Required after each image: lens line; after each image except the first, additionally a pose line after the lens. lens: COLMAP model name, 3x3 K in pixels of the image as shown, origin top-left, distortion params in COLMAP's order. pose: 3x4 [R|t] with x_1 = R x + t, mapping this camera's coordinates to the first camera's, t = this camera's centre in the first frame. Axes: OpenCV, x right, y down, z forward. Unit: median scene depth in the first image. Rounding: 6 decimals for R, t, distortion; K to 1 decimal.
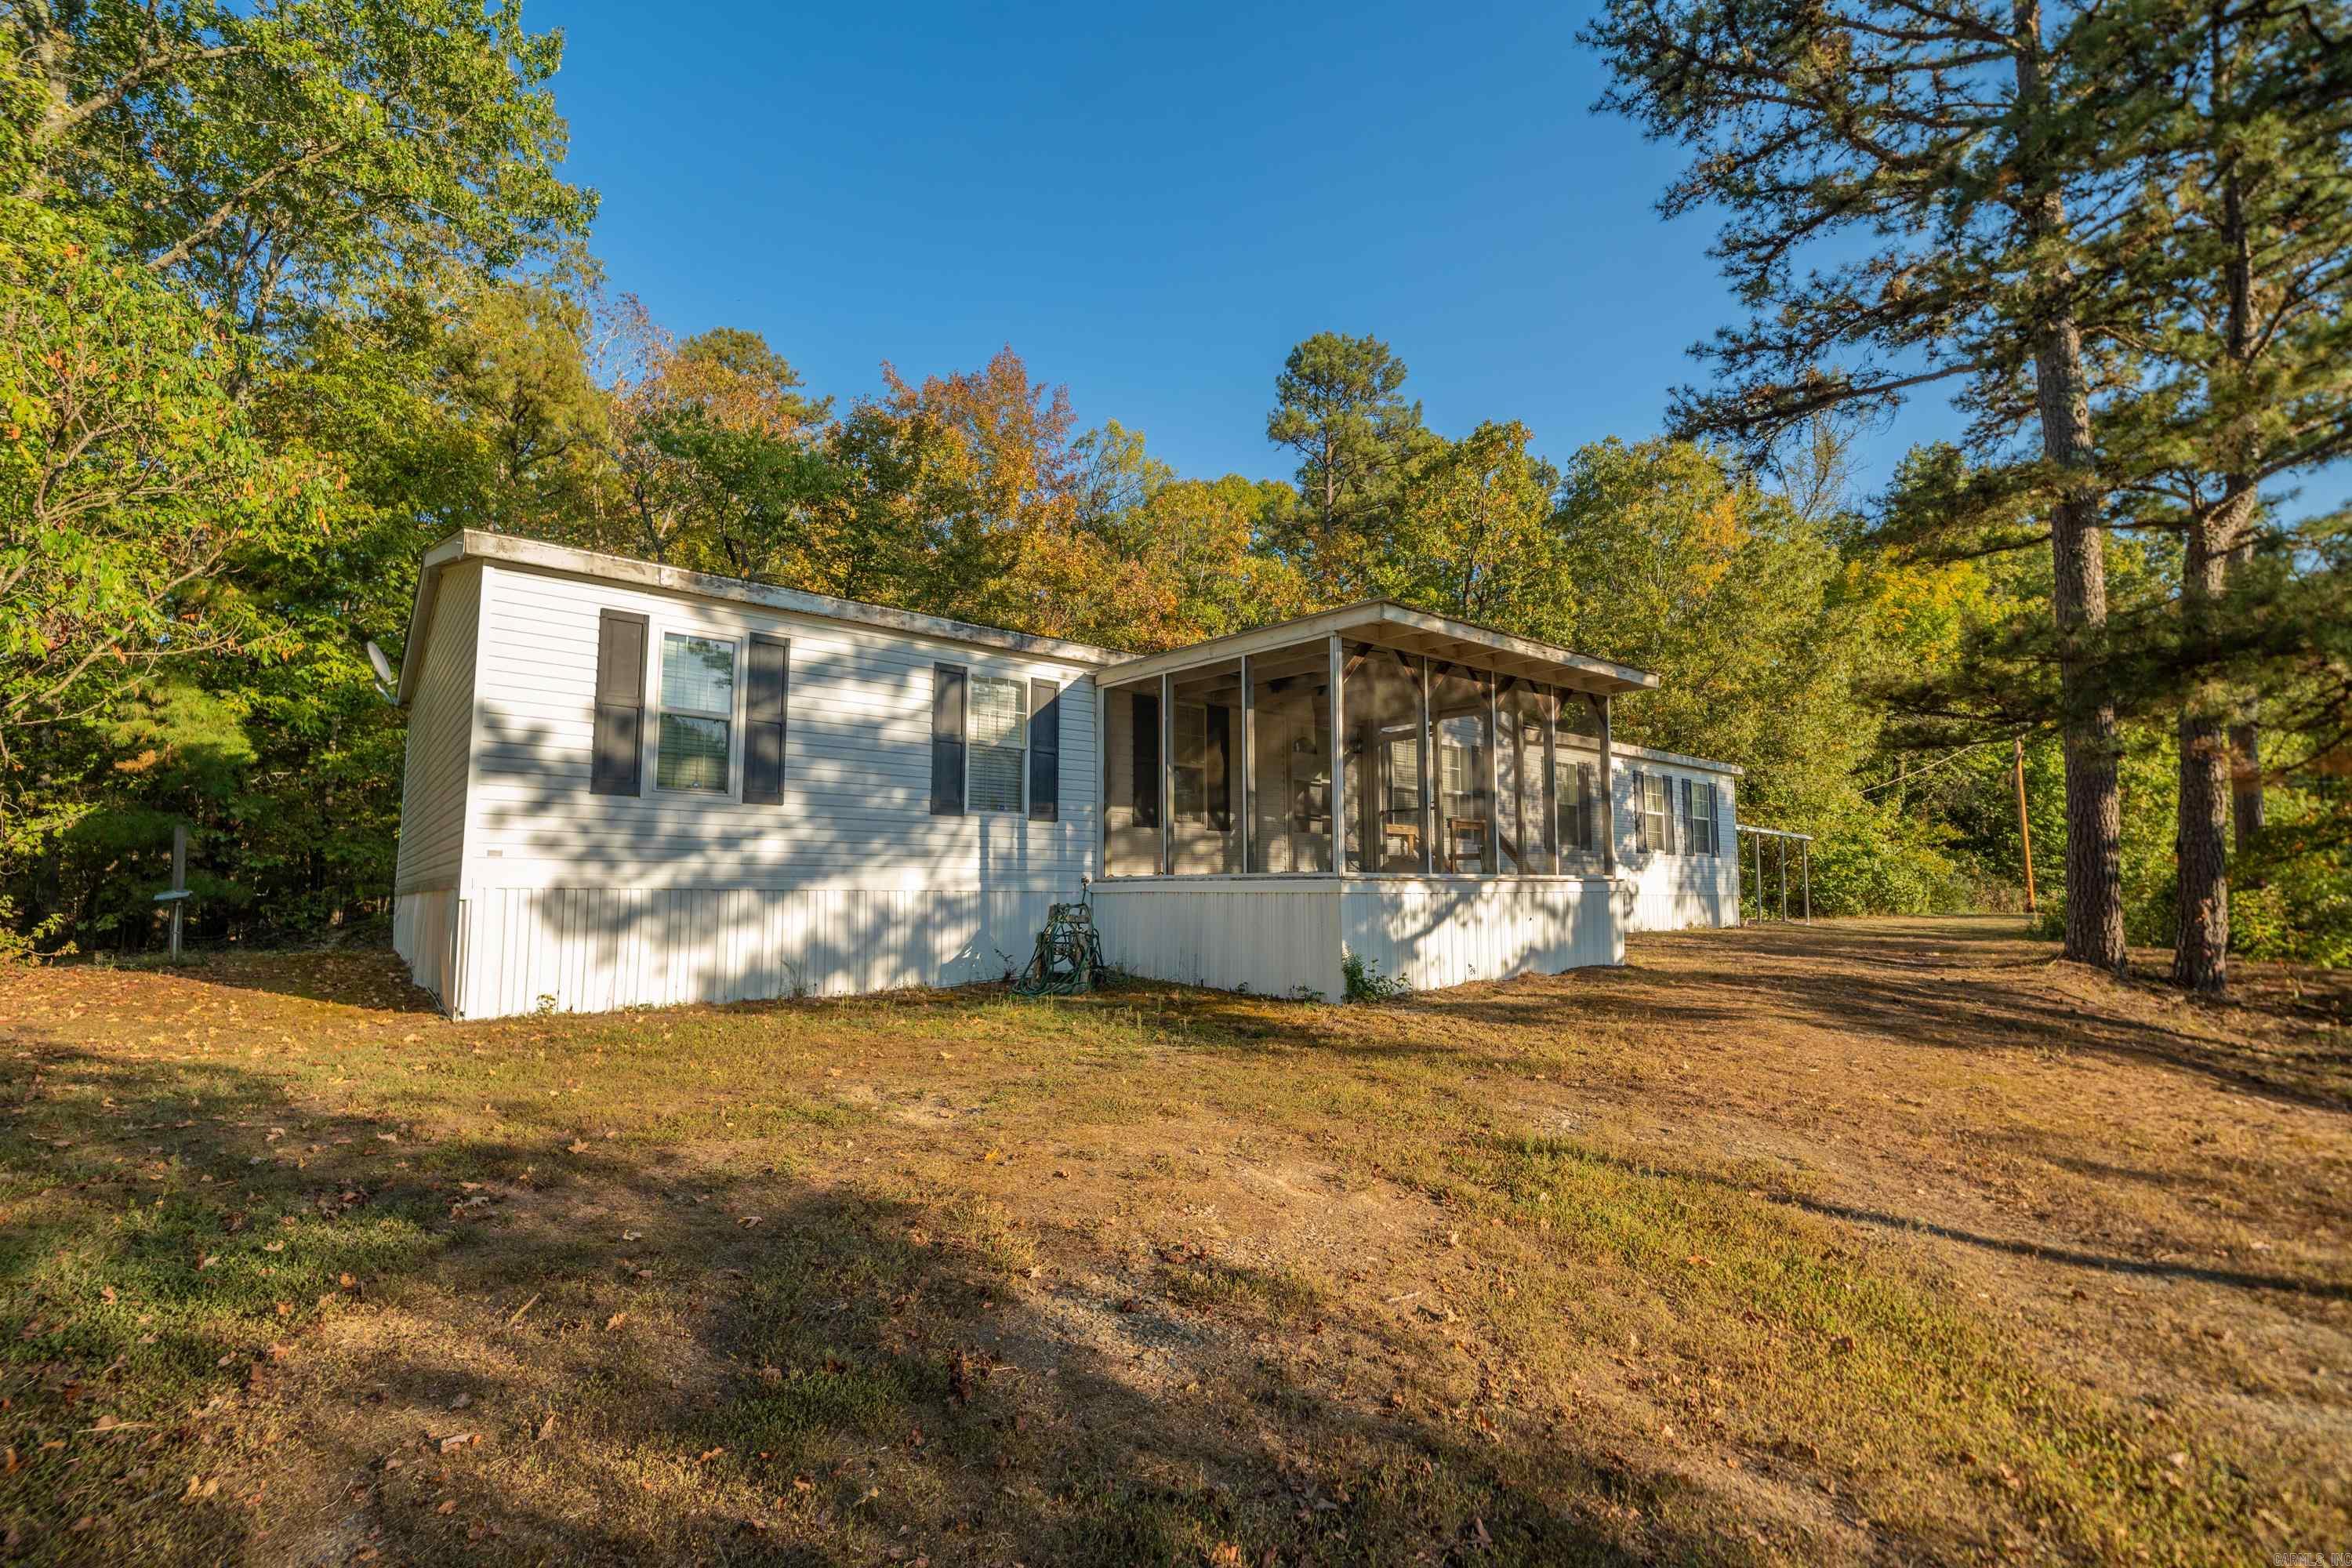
lens RADIAL K [[965.4, 0, 1180.7], [0, 965.4, 792.6], [0, 0, 1]] dist [-0.001157, -0.000391]
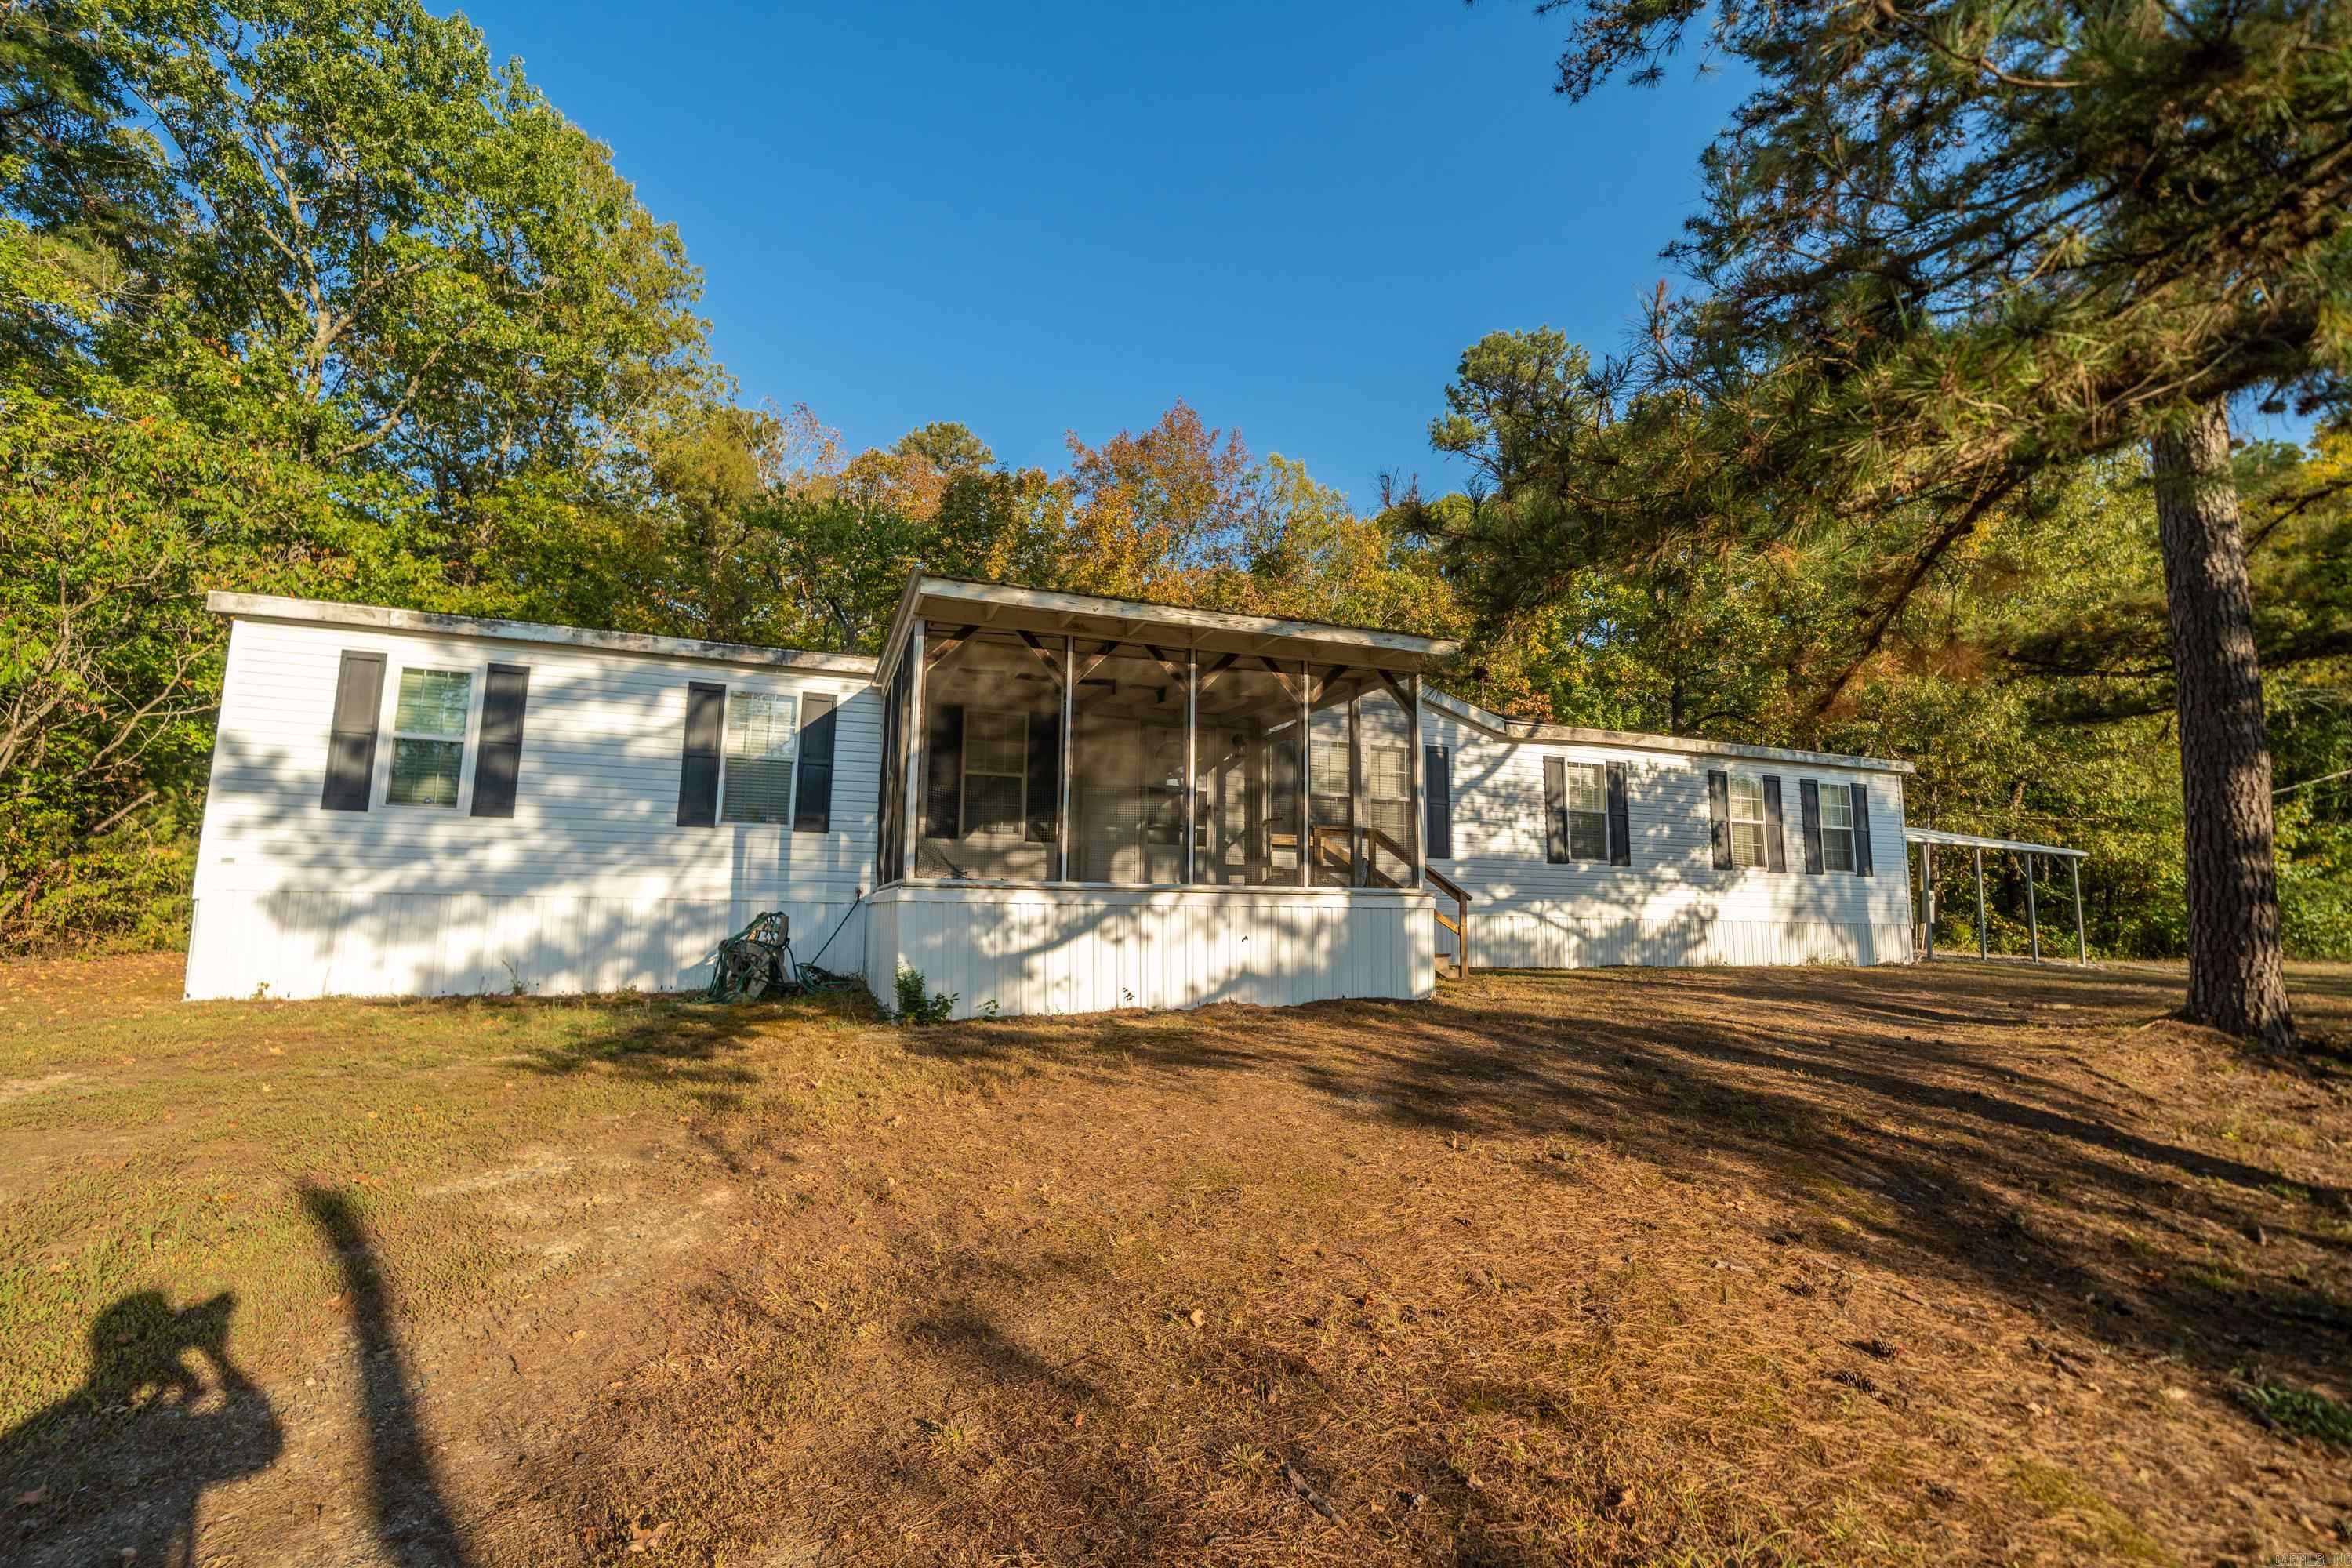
lens RADIAL K [[915.5, 0, 1175.0], [0, 915.5, 792.4], [0, 0, 1]] dist [-0.000861, 0.000301]
pose [[0.949700, -0.028224, -0.311887, 0.591216], [0.018237, 0.999225, -0.034892, 0.032962], [0.312630, 0.027449, 0.949478, 0.231308]]
